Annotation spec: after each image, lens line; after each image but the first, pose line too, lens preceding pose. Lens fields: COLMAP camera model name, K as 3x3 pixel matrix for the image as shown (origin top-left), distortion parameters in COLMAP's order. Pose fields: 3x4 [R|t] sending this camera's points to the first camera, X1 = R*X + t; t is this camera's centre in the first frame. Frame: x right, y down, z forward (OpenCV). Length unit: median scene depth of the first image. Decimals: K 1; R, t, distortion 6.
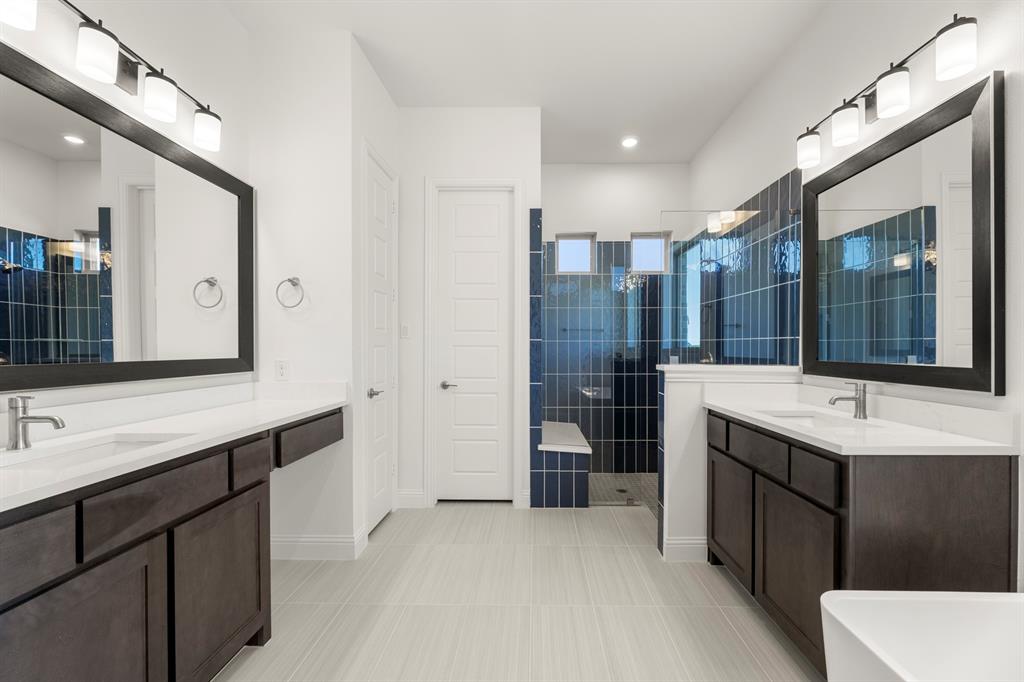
lens RADIAL K [[422.3, 0, 529.5], [0, 422.3, 361.3], [0, 0, 1]] dist [0.006979, -0.000339]
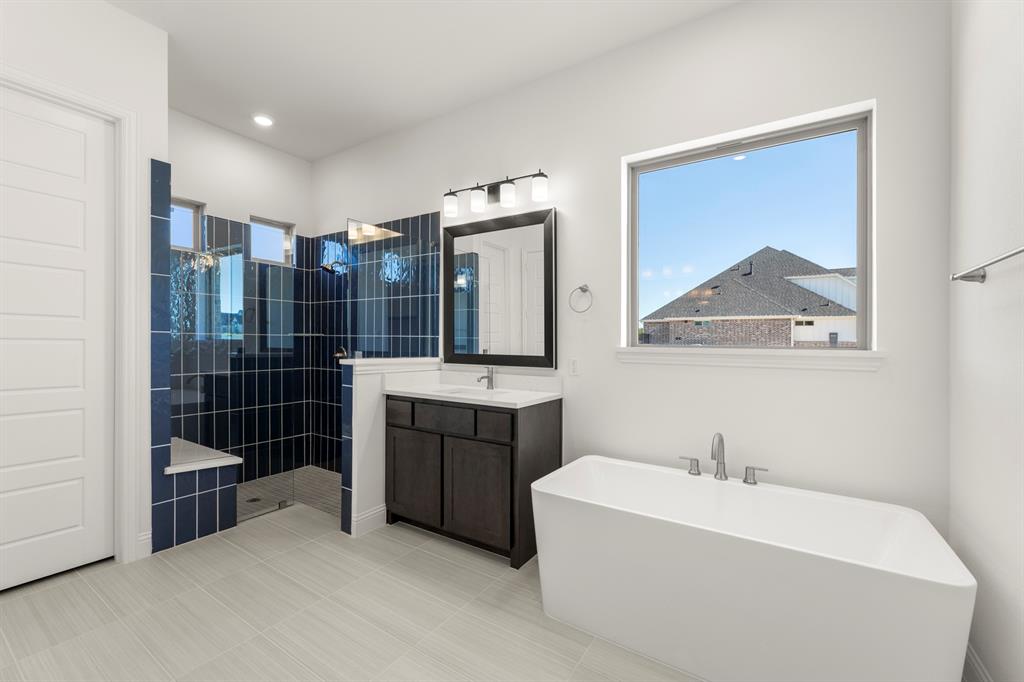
lens RADIAL K [[423.8, 0, 520.0], [0, 423.8, 356.4], [0, 0, 1]] dist [0.002663, 0.001778]
pose [[0.526663, -0.021517, 0.849802, -0.388011], [0.018235, 0.999736, 0.014013, -0.006305], [-0.849878, 0.008116, 0.526916, 0.051309]]
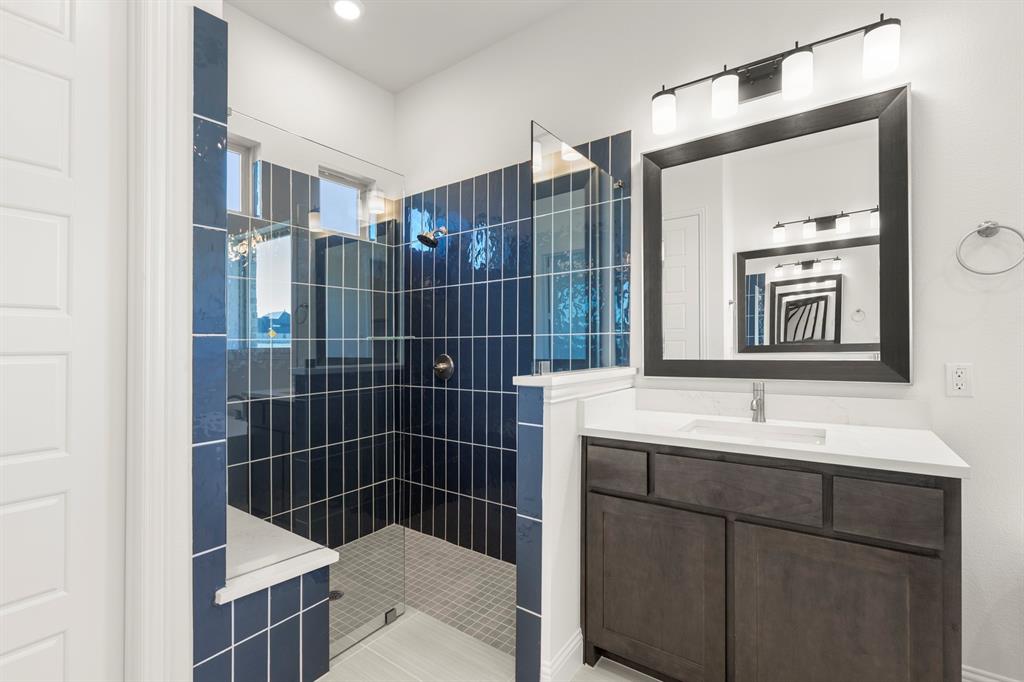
lens RADIAL K [[445.0, 0, 515.6], [0, 445.0, 344.1], [0, 0, 1]] dist [0.003006, -0.001012]
pose [[0.567334, -0.008025, 0.823449, -0.222051], [0.044977, 0.998762, -0.021254, -0.024982], [-0.822259, 0.049094, 0.566992, 0.672015]]
